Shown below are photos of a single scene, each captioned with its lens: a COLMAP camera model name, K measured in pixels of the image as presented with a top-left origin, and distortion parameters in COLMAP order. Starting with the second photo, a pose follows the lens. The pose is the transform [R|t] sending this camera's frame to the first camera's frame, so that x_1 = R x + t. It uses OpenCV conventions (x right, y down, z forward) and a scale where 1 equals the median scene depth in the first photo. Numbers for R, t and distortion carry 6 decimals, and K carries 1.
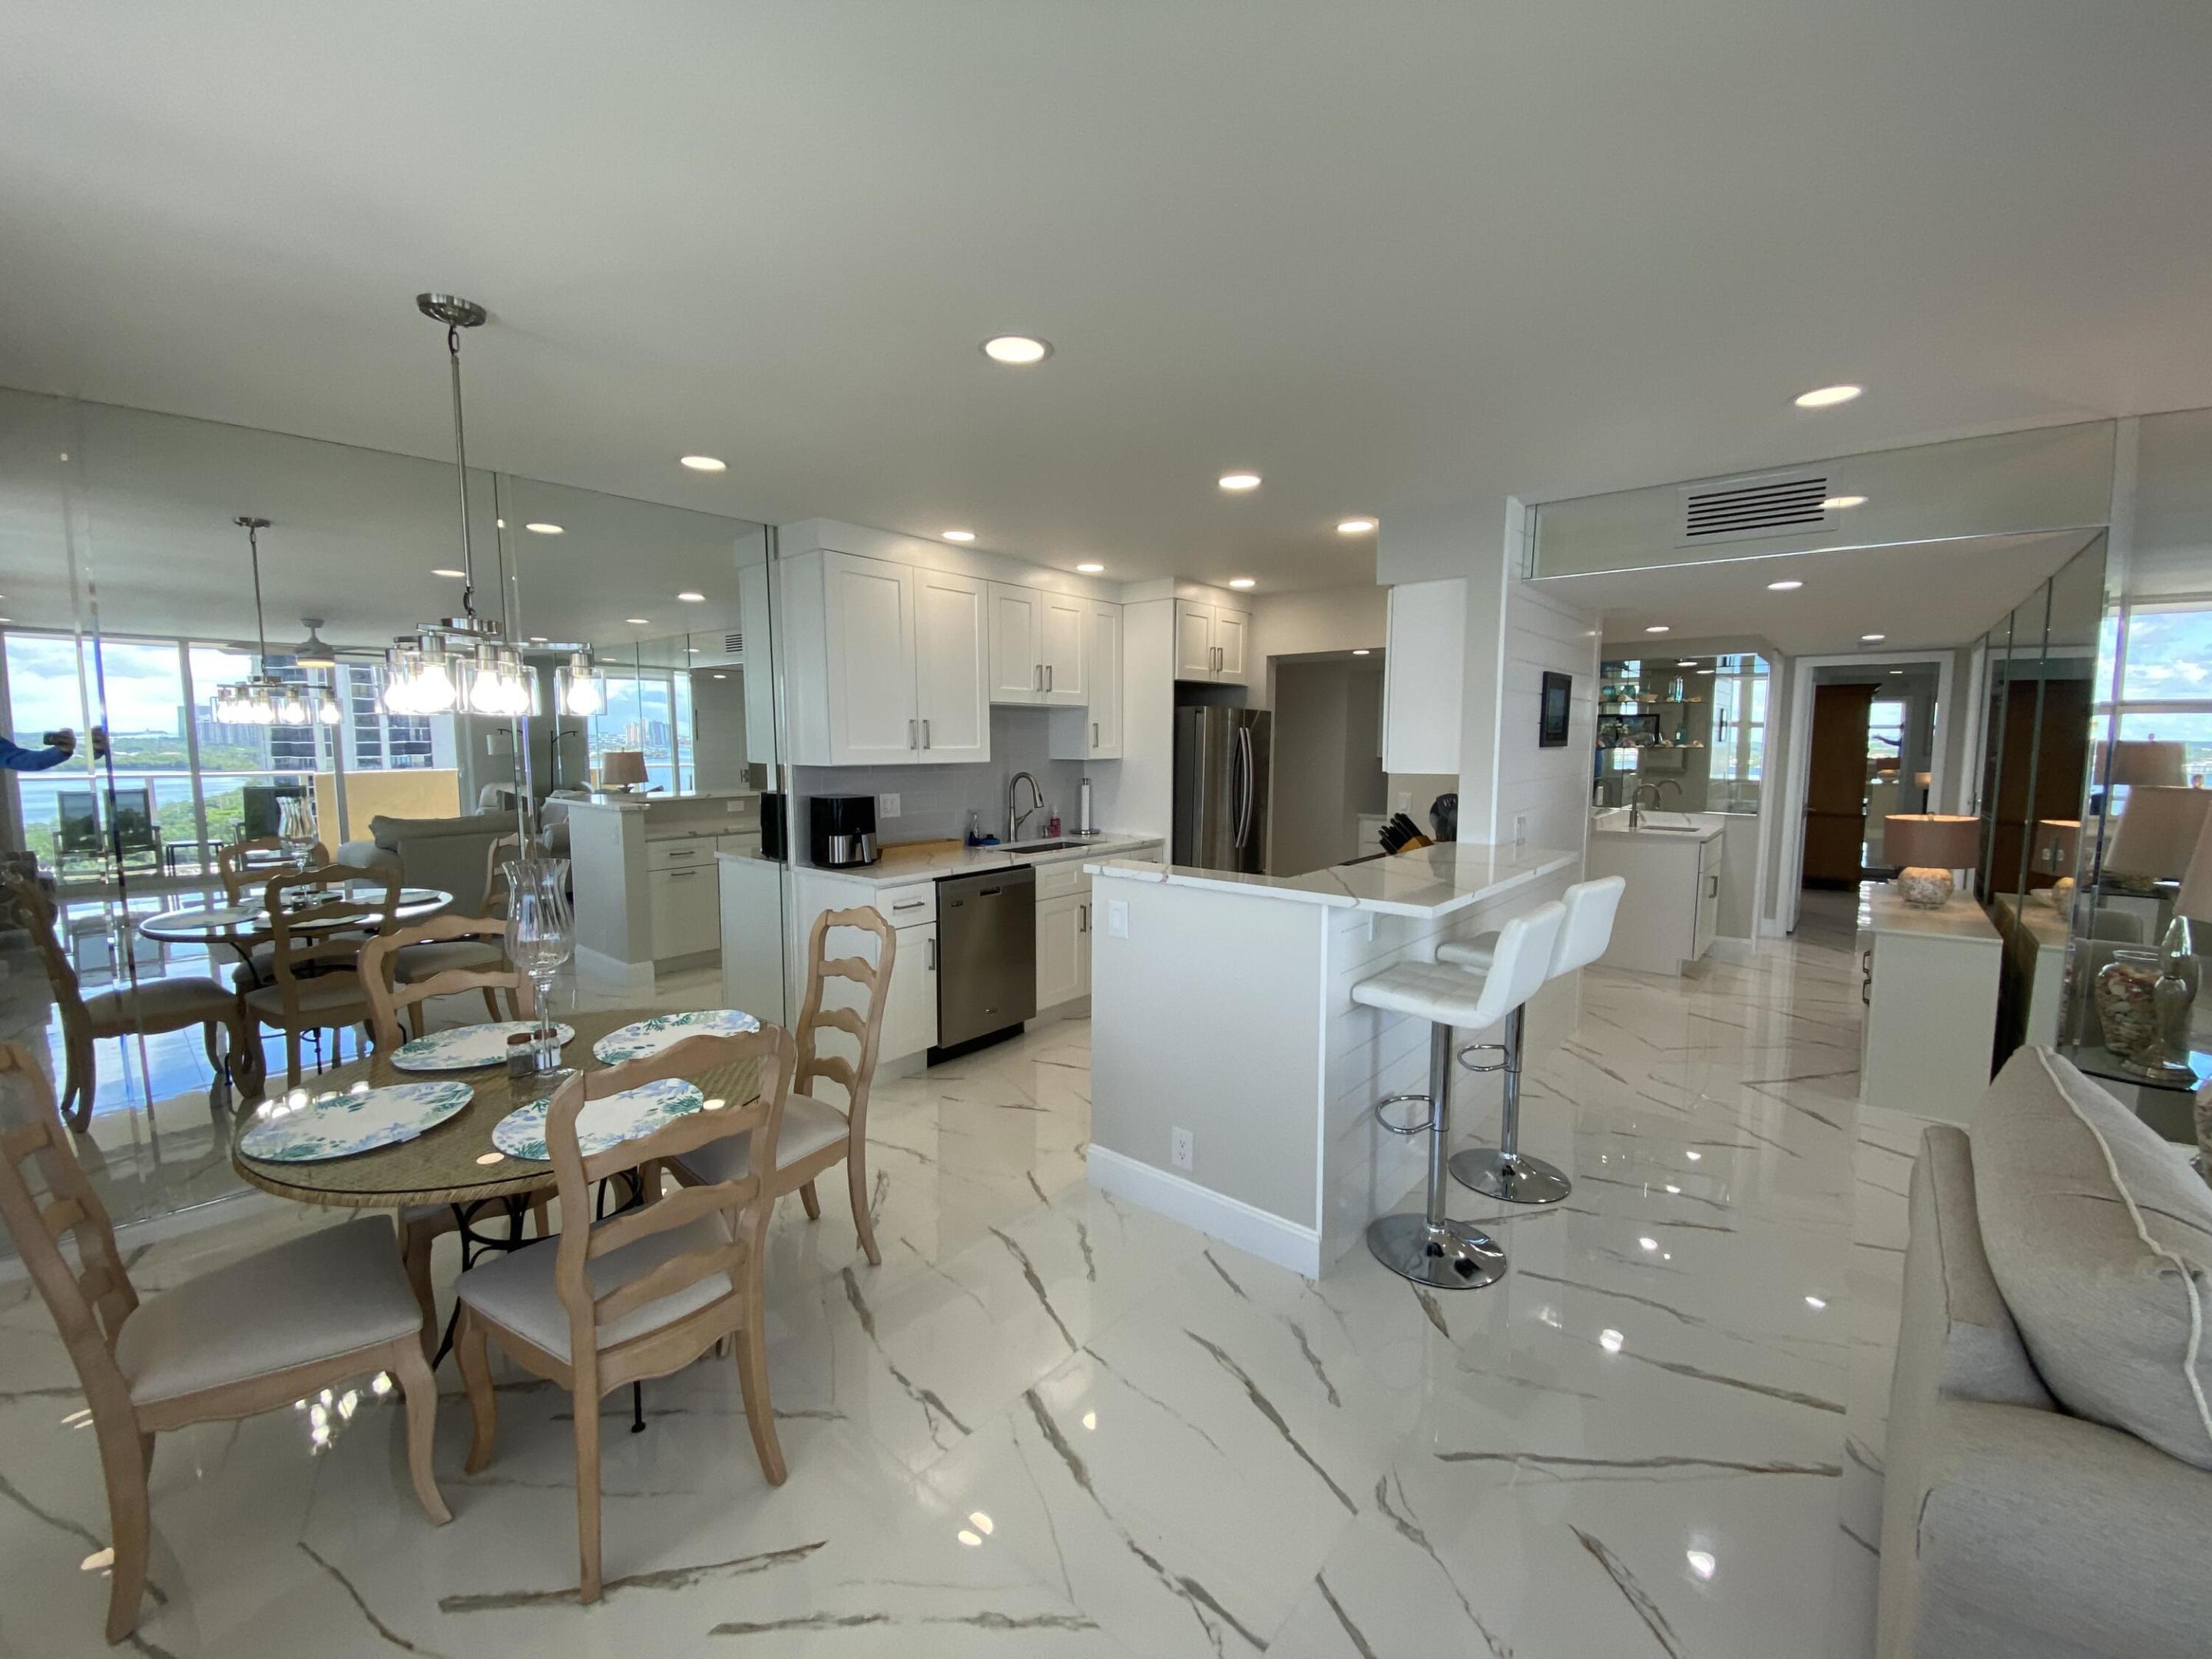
lens RADIAL K [[895.7, 0, 1093.4], [0, 895.7, 817.0], [0, 0, 1]] dist [0.012050, -0.016159]
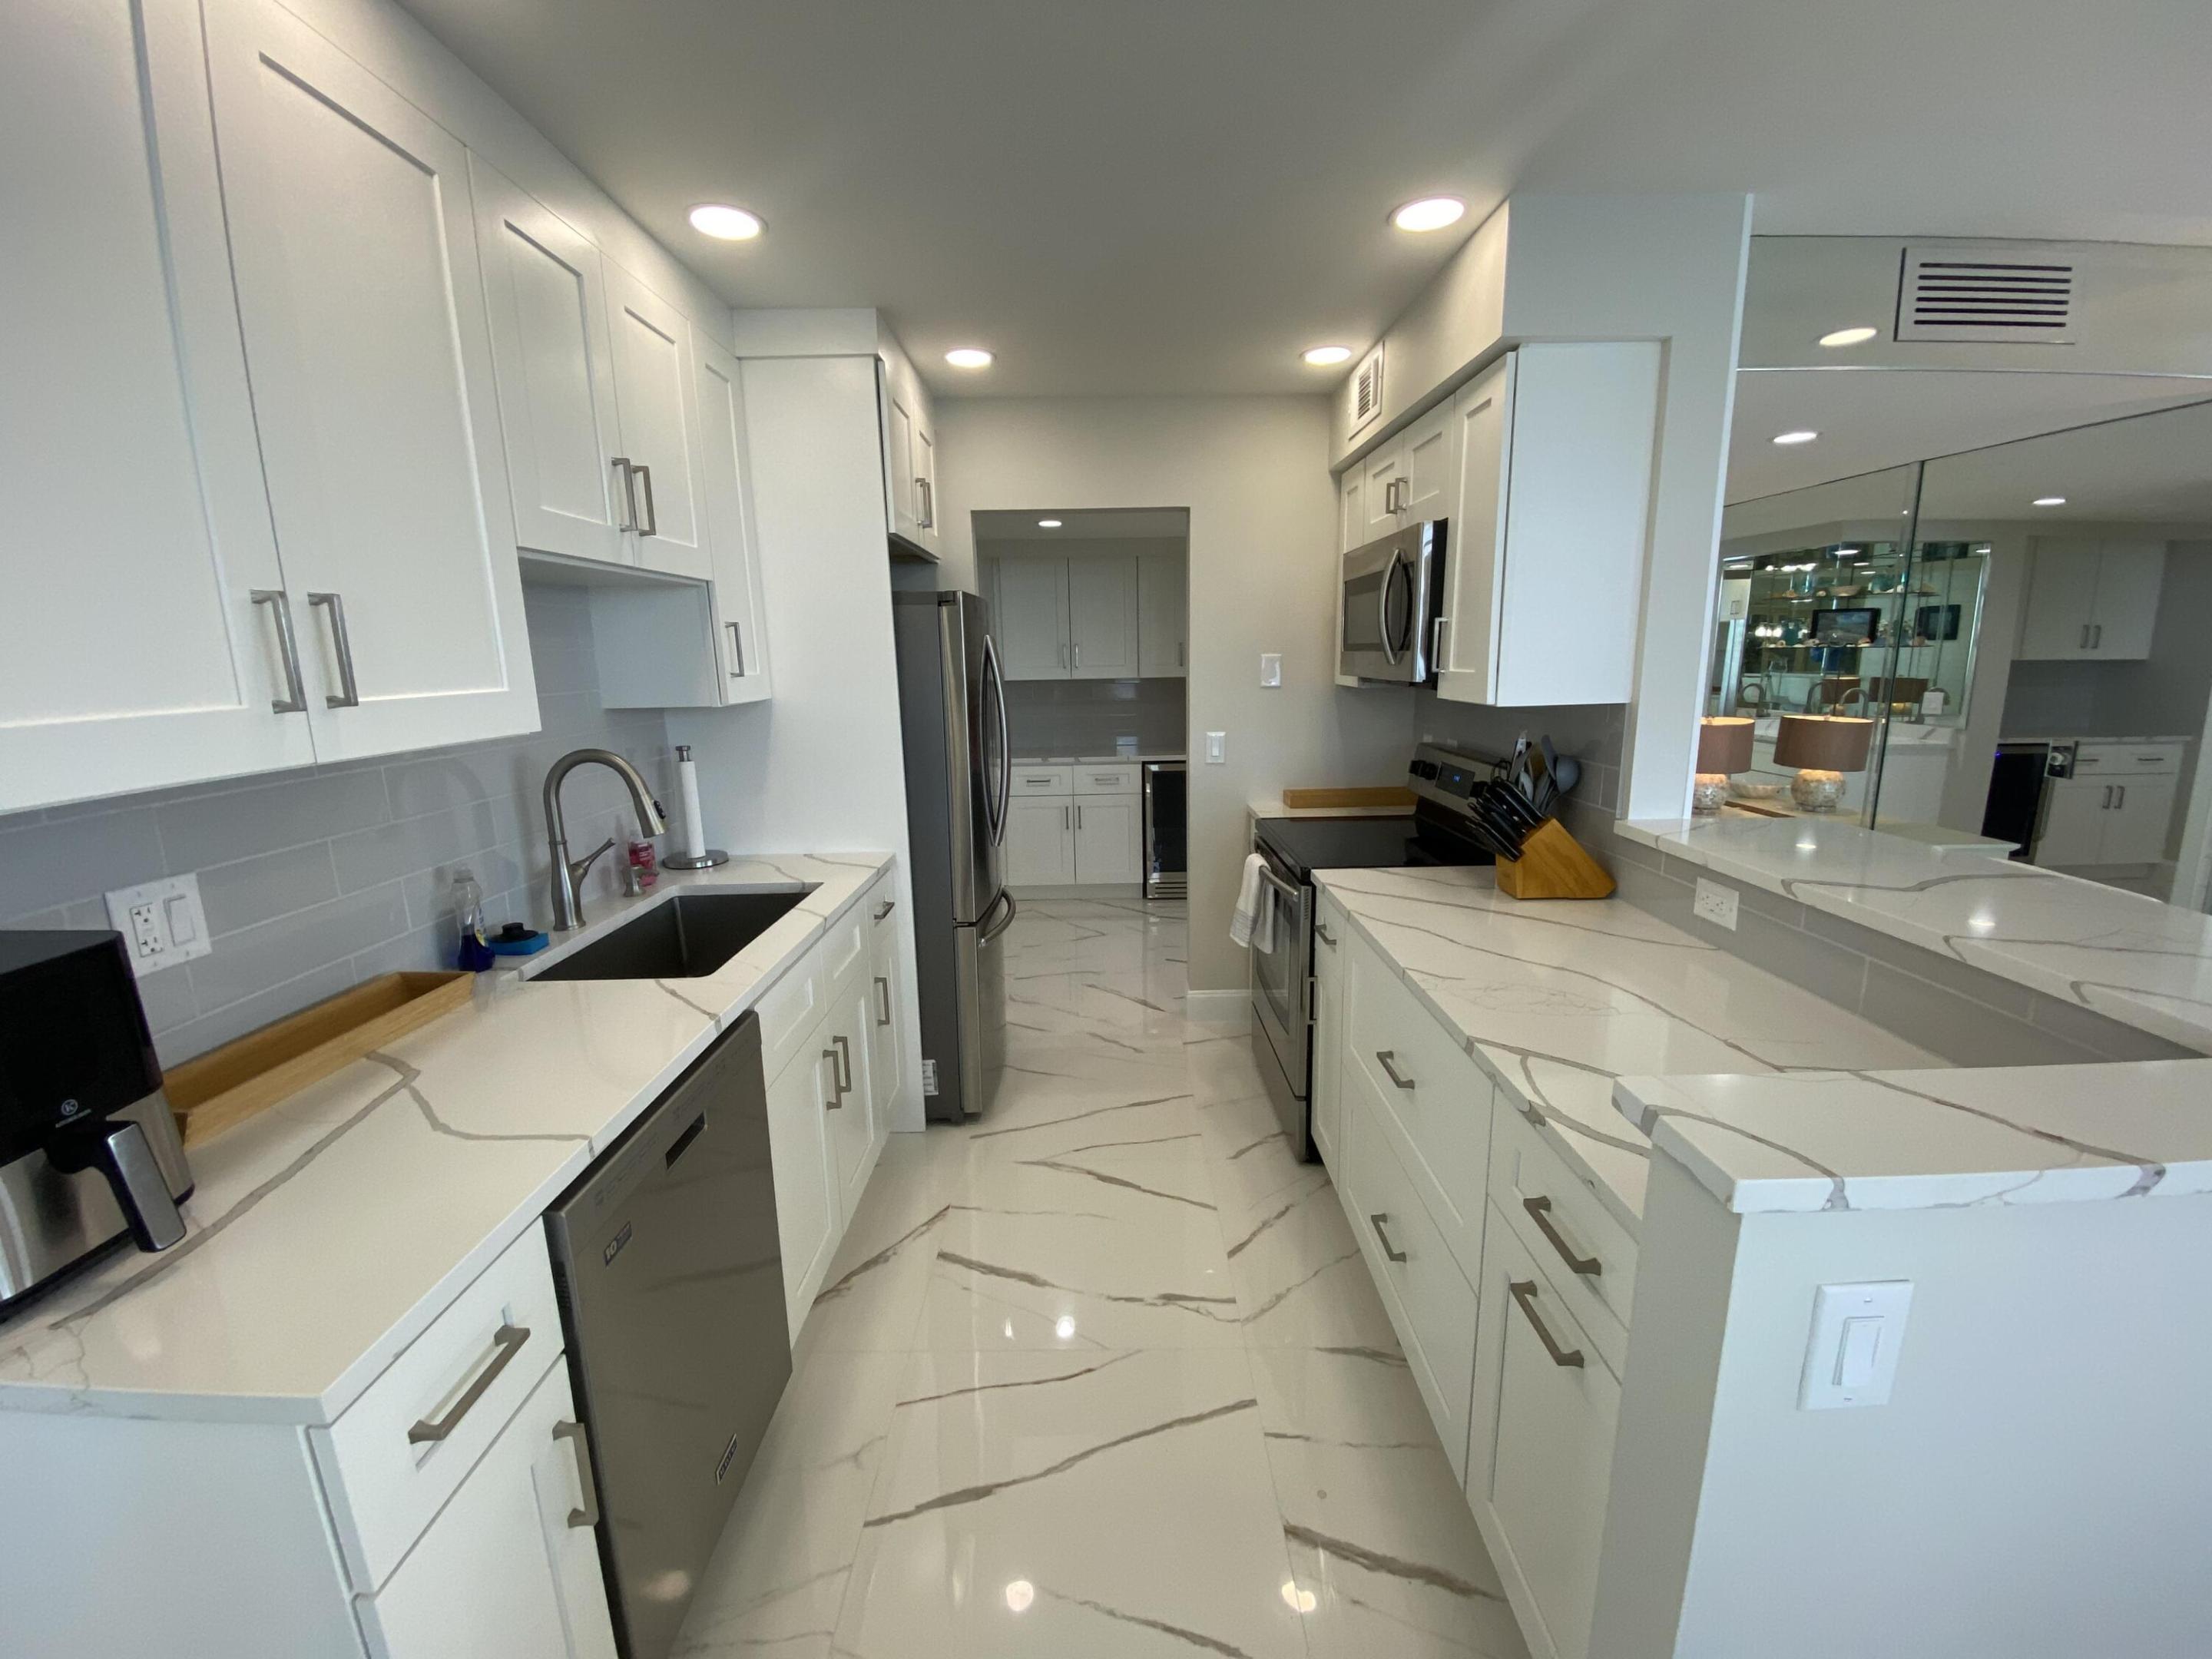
lens RADIAL K [[895.7, 0, 1100.0], [0, 895.7, 828.0], [0, 0, 1]] dist [0.012050, -0.016159]
pose [[0.763021, -0.143947, 0.630142, -0.151997], [0.083051, 0.988640, 0.125277, -0.044640], [-0.641016, -0.043255, 0.766307, 0.529473]]
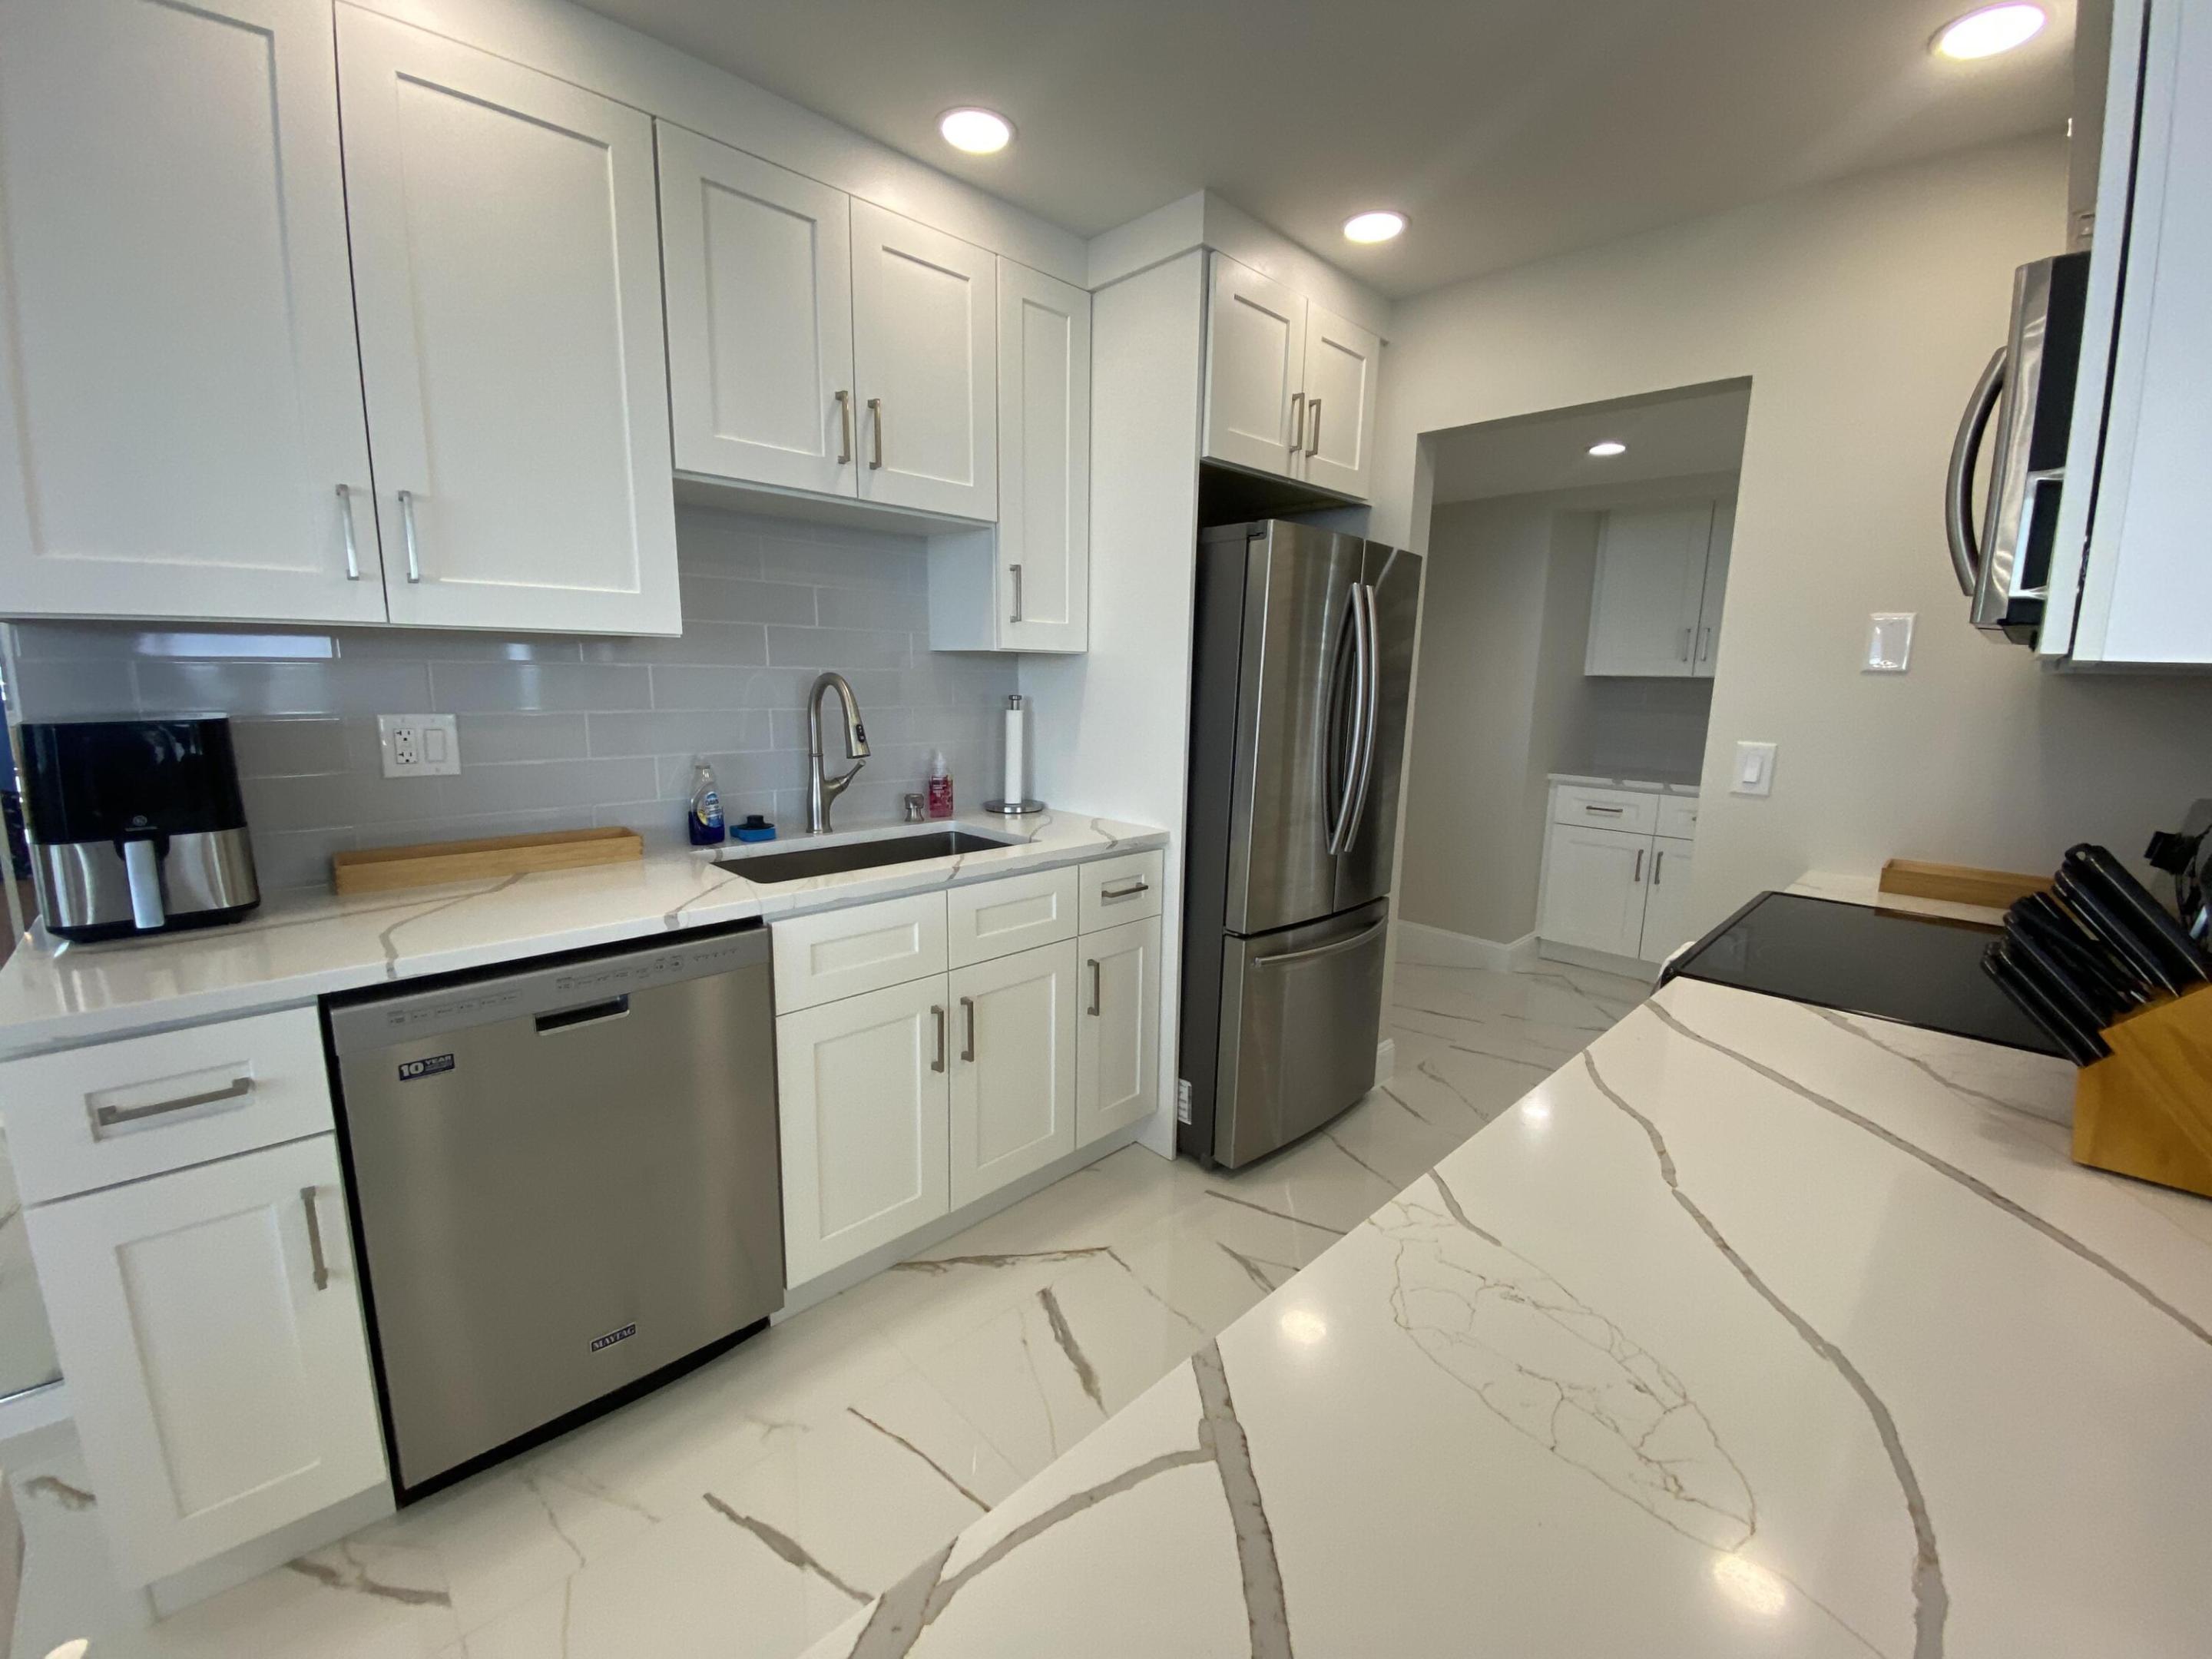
lens RADIAL K [[895.7, 0, 1090.3], [0, 895.7, 824.8], [0, 0, 1]] dist [0.012050, -0.016159]
pose [[0.995068, 0.029933, -0.094568, 0.082446], [-0.022298, 0.996483, 0.080777, -0.014302], [0.096654, -0.078270, 0.992236, 0.552874]]
